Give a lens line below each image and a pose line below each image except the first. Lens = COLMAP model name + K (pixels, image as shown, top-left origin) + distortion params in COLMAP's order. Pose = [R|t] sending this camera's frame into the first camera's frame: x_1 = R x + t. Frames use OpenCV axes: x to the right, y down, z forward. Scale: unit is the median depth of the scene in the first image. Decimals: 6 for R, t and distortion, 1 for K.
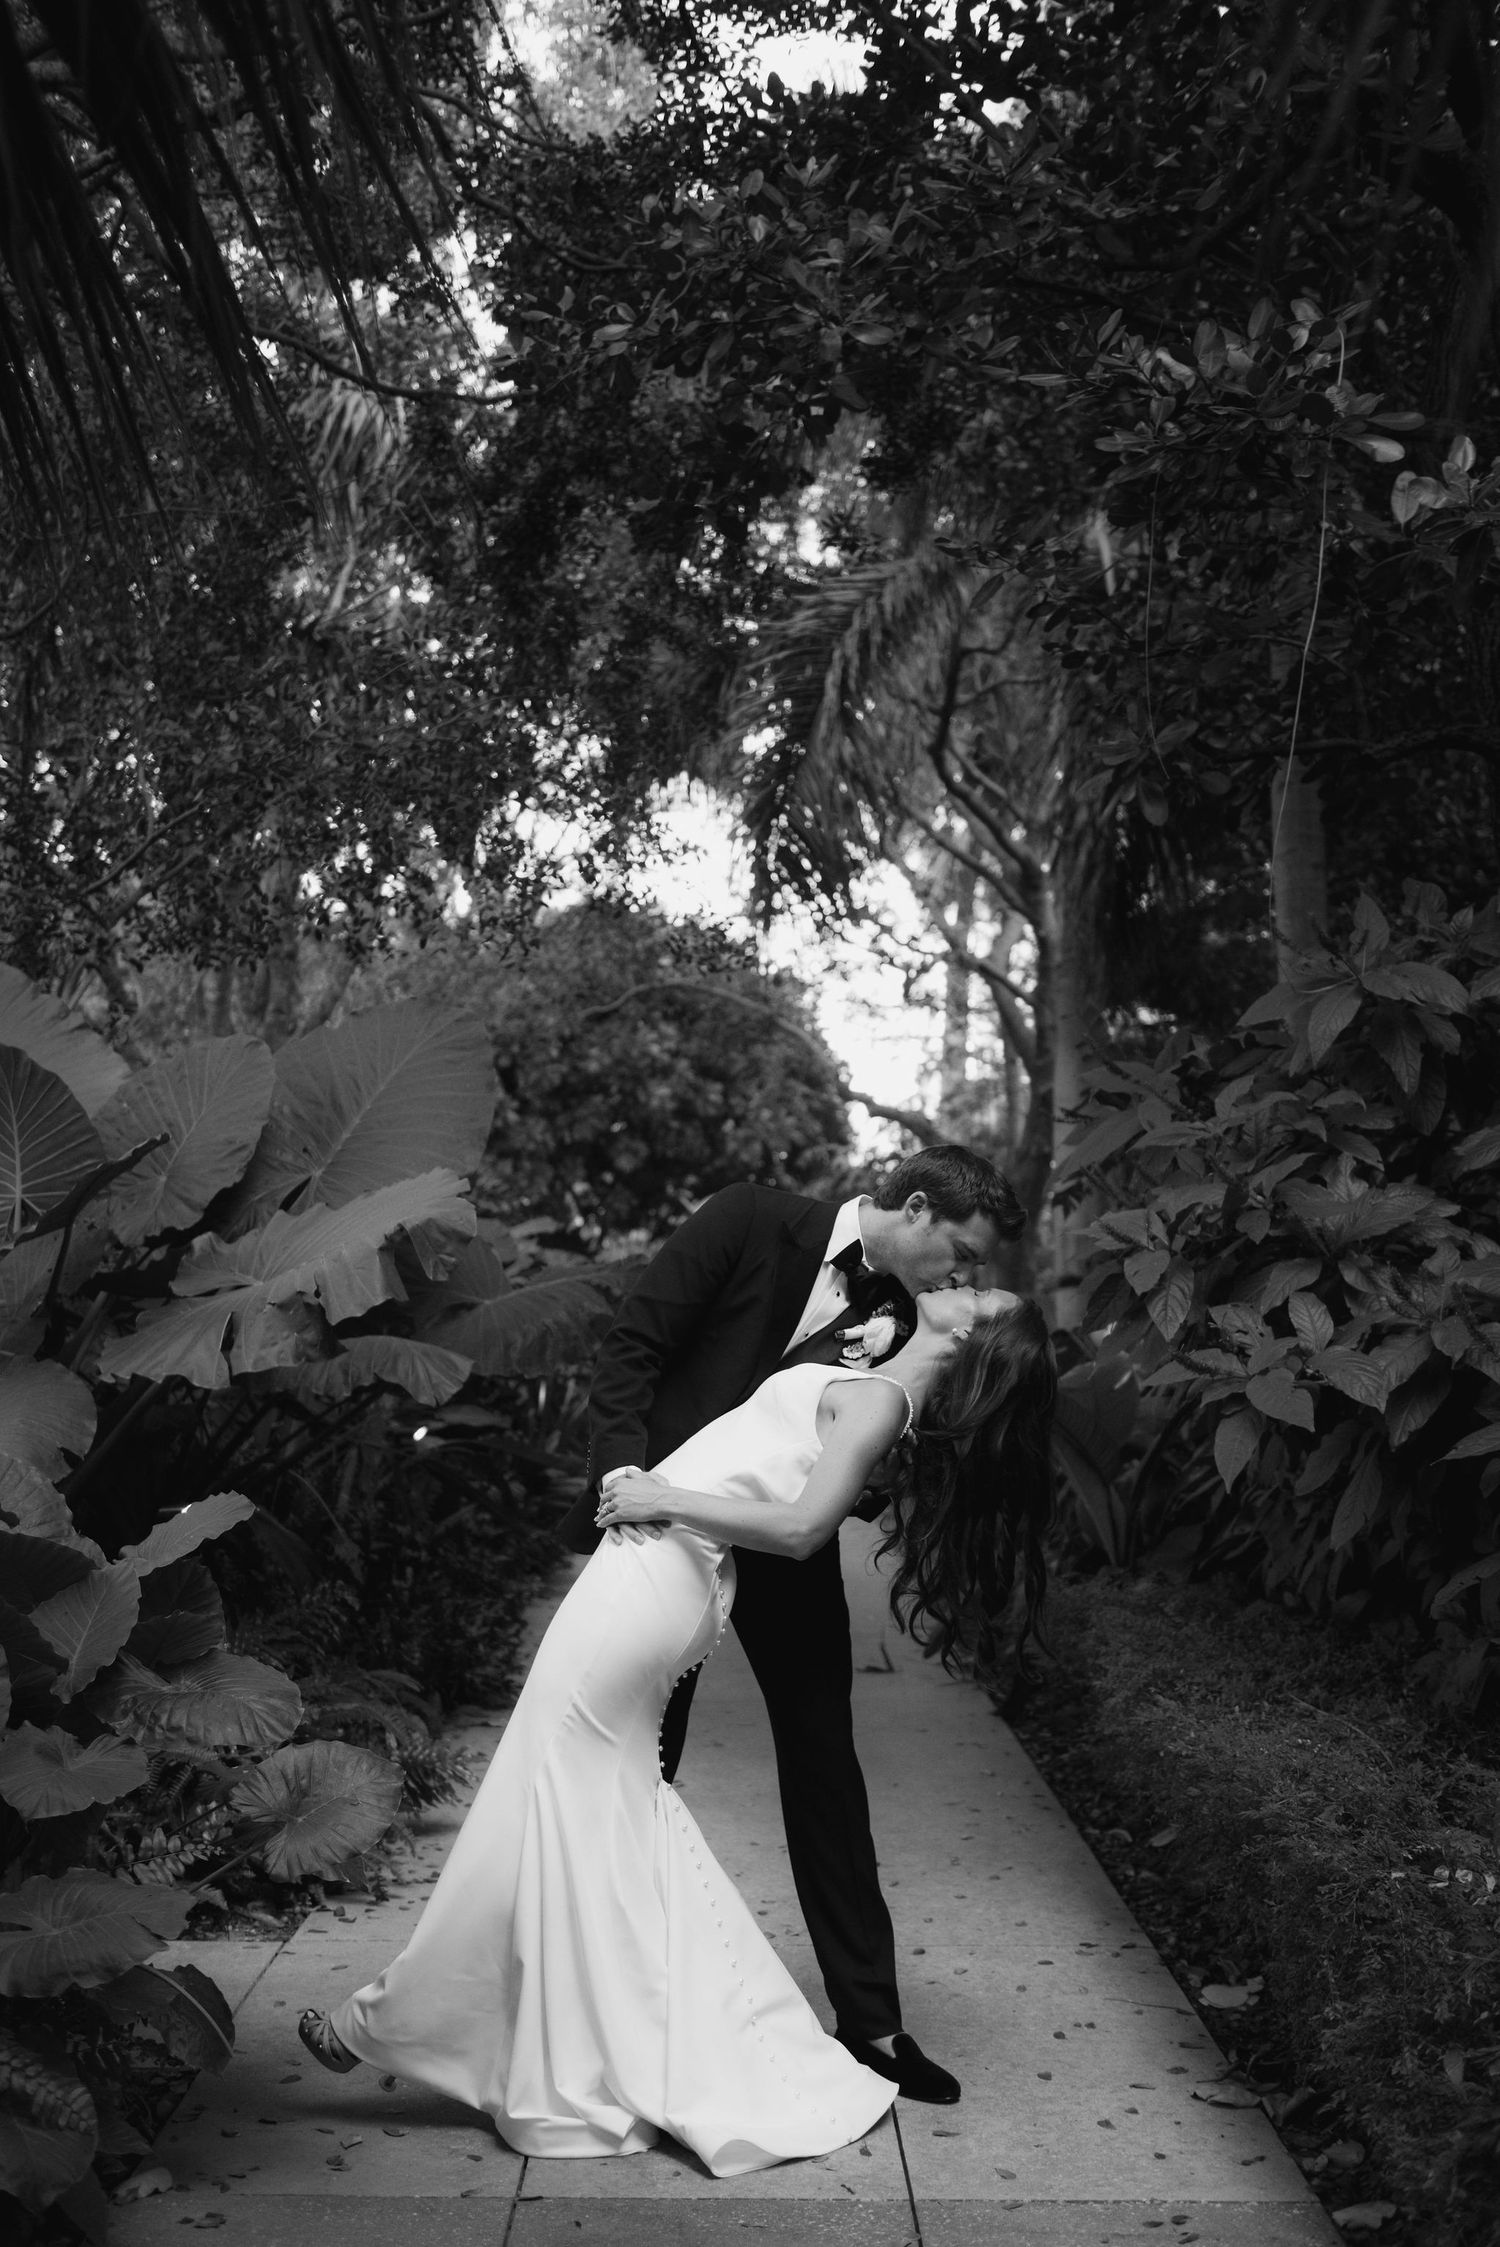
lens RADIAL K [[2552.4, 0, 746.4], [0, 2552.4, 1136.1], [0, 0, 1]] dist [0.031606, 0.000000]
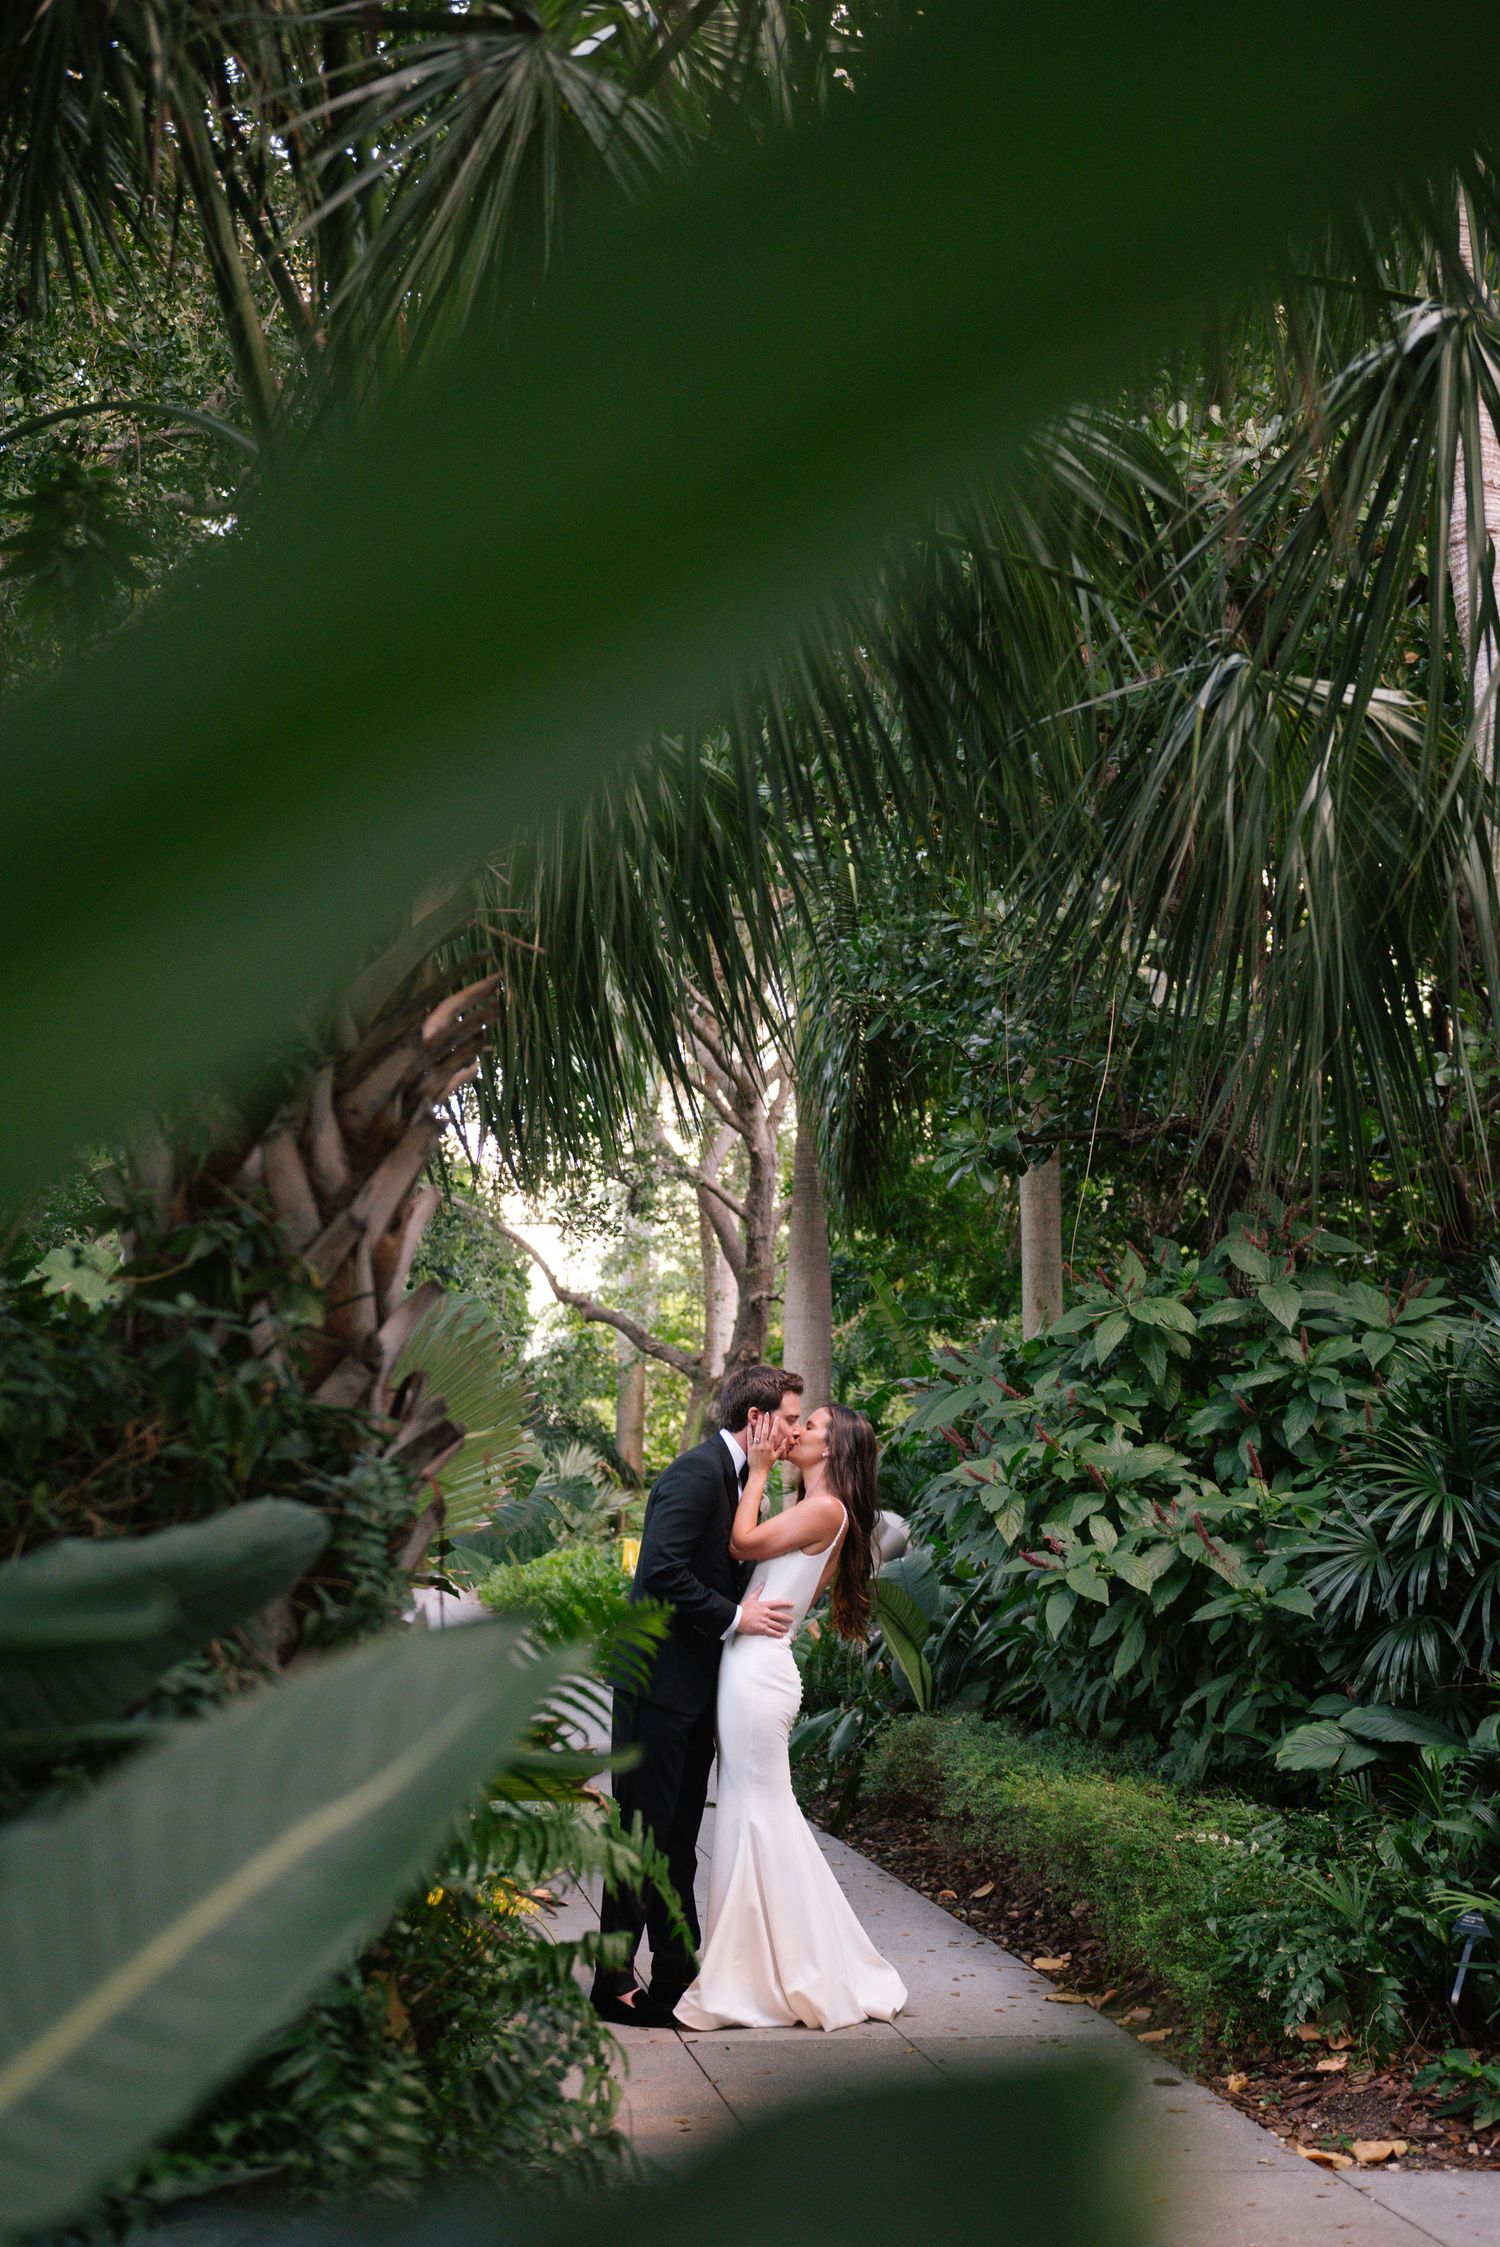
lens RADIAL K [[2727.1, 0, 749.0], [0, 2727.1, 1116.0], [0, 0, 1]] dist [0.011117, 0.000000]
pose [[0.989995, 0.031487, 0.137547, -0.221899], [-0.021579, 0.997103, -0.072938, -0.054228], [-0.139445, 0.069240, 0.987806, -0.613970]]
